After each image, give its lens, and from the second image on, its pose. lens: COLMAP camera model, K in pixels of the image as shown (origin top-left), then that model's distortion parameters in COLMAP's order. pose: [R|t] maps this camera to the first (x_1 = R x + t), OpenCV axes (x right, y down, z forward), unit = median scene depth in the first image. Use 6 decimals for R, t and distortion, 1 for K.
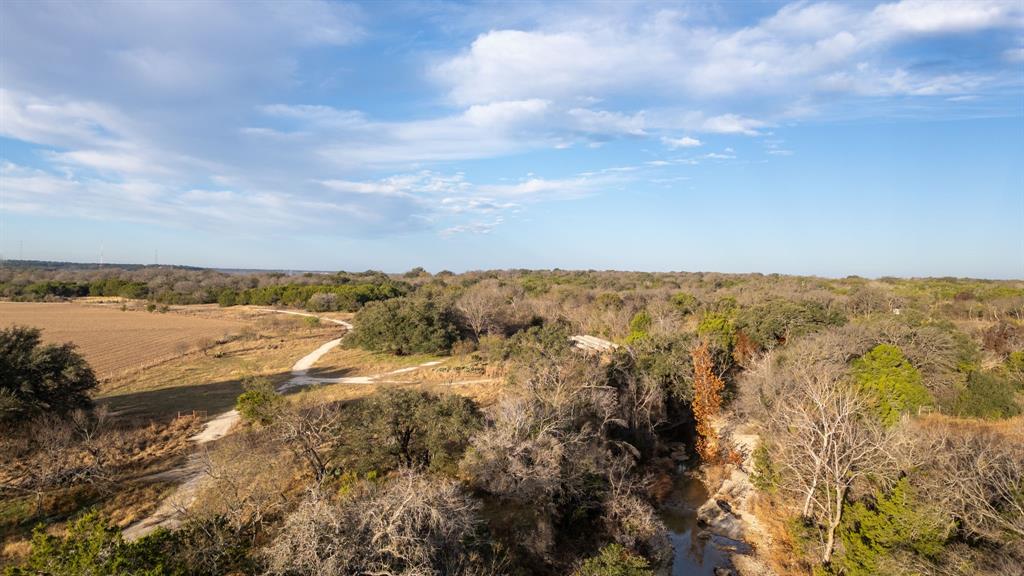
lens RADIAL K [[746.5, 0, 511.2], [0, 746.5, 291.8], [0, 0, 1]] dist [0.138396, -0.074128]
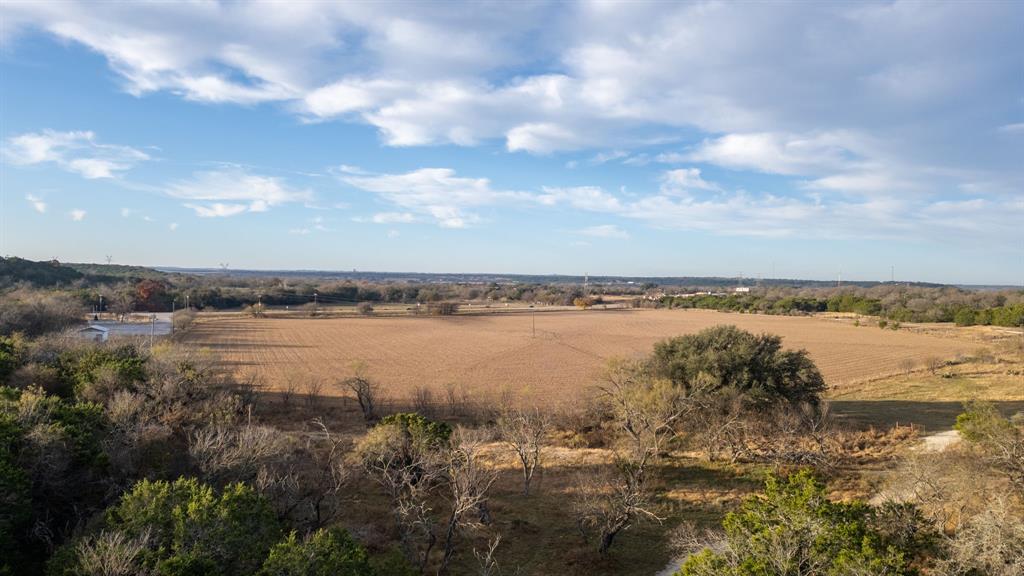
lens RADIAL K [[746.5, 0, 512.6], [0, 746.5, 296.7], [0, 0, 1]] dist [0.138396, -0.074128]
pose [[0.624675, 0.008737, -0.780836, 0.024576], [-0.021153, 0.999760, -0.005736, 0.000381], [0.780598, 0.020100, 0.624710, -0.031358]]
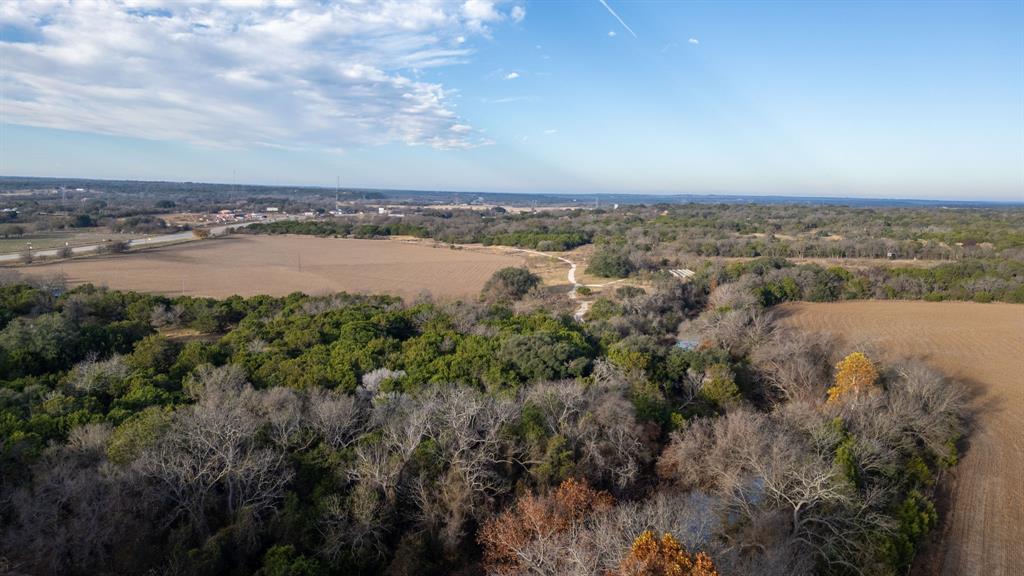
lens RADIAL K [[746.5, 0, 517.0], [0, 746.5, 291.6], [0, 0, 1]] dist [0.138396, -0.074128]
pose [[0.984871, 0.022049, -0.171879, -0.008075], [-0.003224, 0.994031, 0.109048, -0.102387], [0.173257, -0.106844, 0.979064, -1.105196]]
